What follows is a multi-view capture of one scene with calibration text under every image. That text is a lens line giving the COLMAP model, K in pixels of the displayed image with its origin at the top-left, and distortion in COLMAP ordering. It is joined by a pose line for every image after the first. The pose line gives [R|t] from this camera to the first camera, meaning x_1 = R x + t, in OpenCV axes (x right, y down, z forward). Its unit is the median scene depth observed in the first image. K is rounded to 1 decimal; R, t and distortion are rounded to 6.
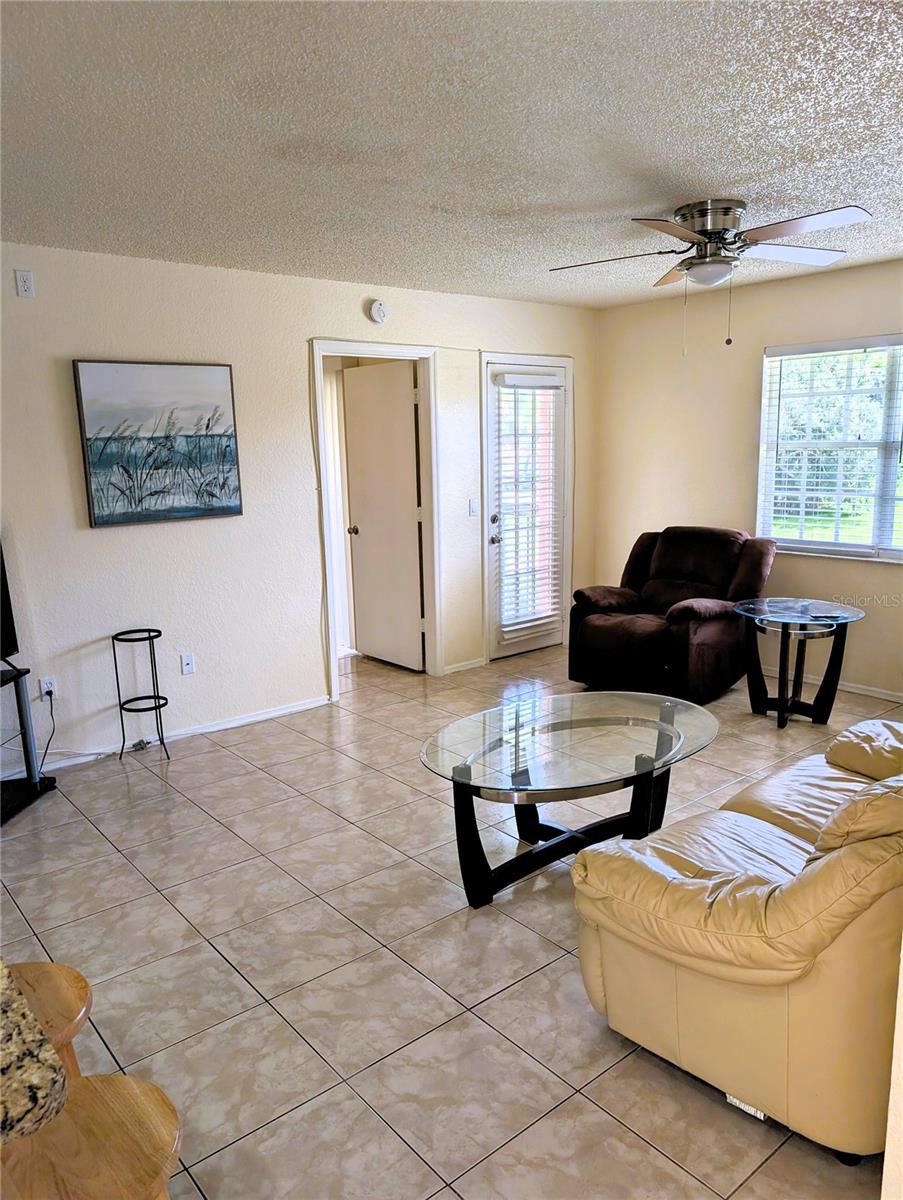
lens RADIAL K [[850.1, 0, 474.0], [0, 850.1, 602.4], [0, 0, 1]] dist [0.001911, -0.006478]
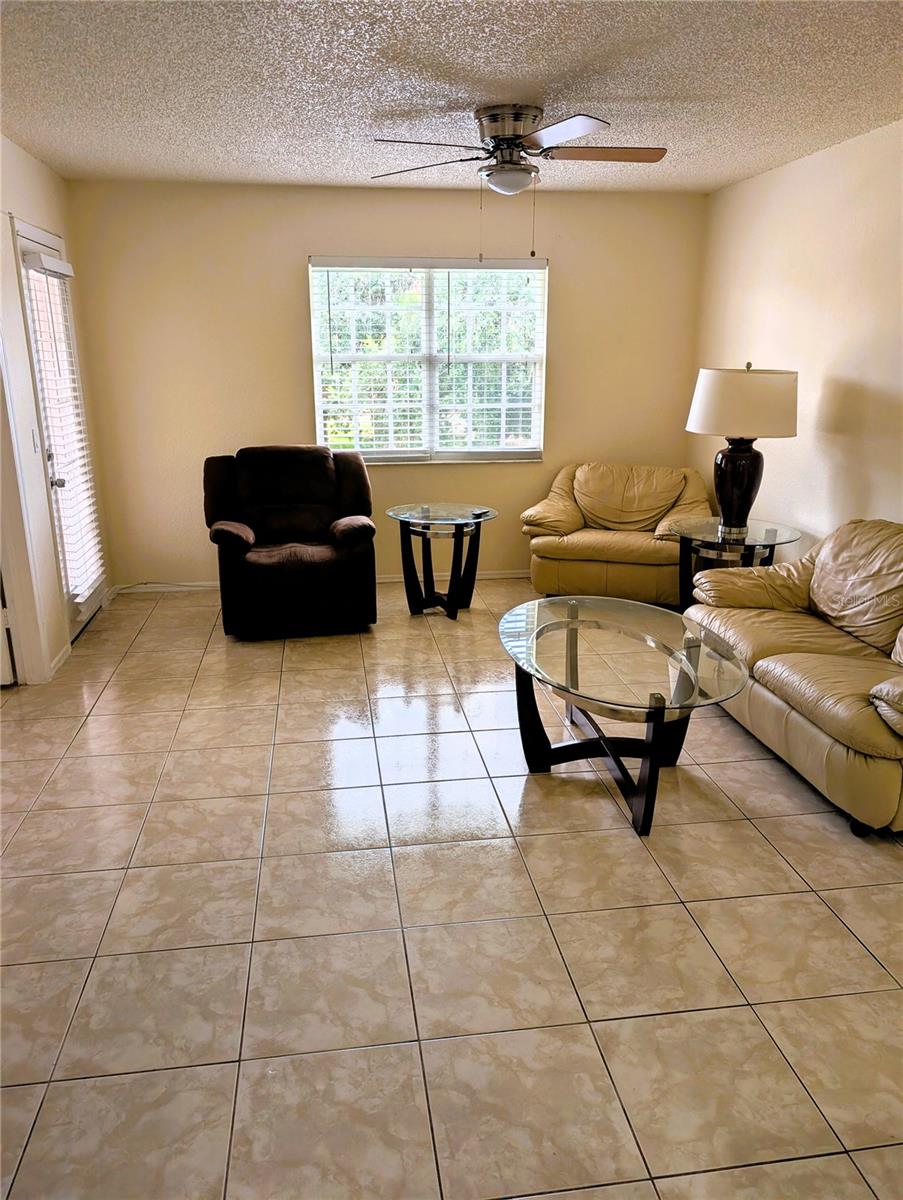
lens RADIAL K [[854.2, 0, 428.1], [0, 854.2, 596.3], [0, 0, 1]] dist [0.022071, -0.023284]
pose [[0.542016, -0.216484, 0.812006, -0.573210], [0.149747, 0.975666, 0.160160, -0.067367], [-0.826919, 0.034786, 0.561245, 0.424218]]
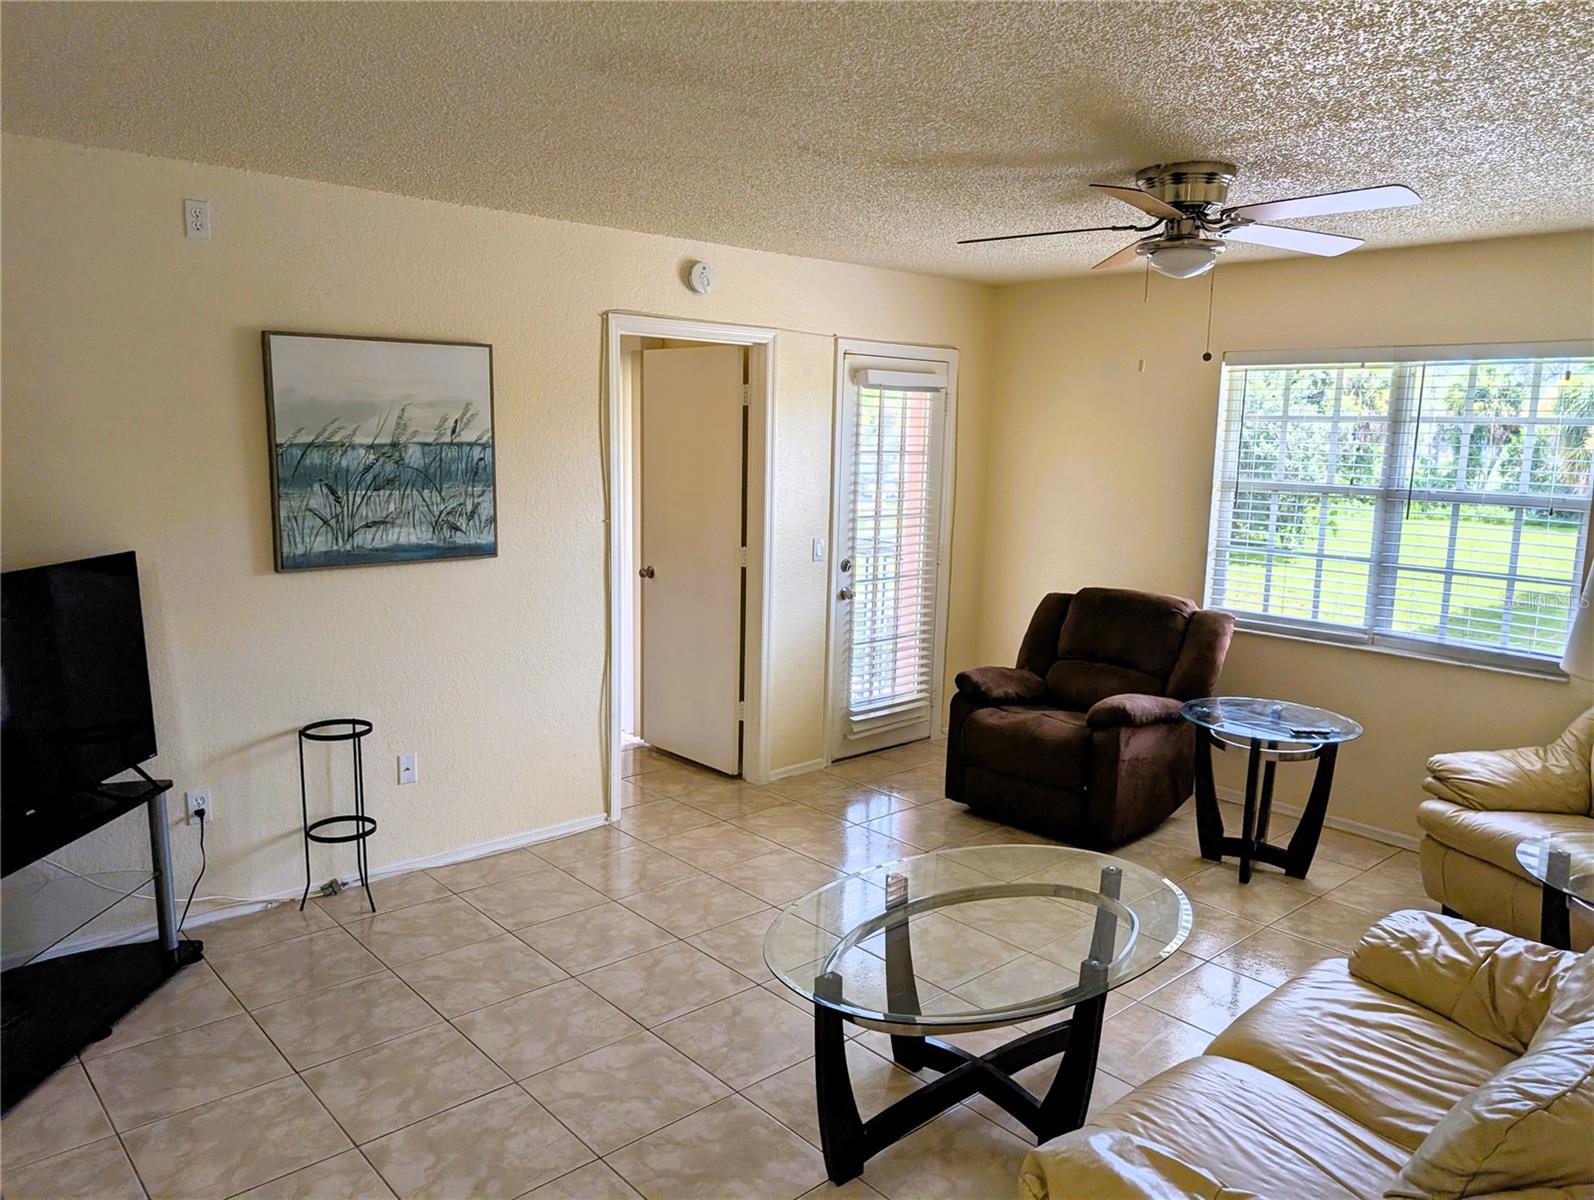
lens RADIAL K [[1125.1, 0, 840.9], [0, 1125.1, 601.1], [0, 0, 1]] dist [0.004224, -0.005237]
pose [[0.997855, 0.037188, 0.053874, -0.040741], [-0.035262, 0.998720, -0.036263, -0.045229], [-0.055153, 0.034285, 0.997889, 0.063722]]
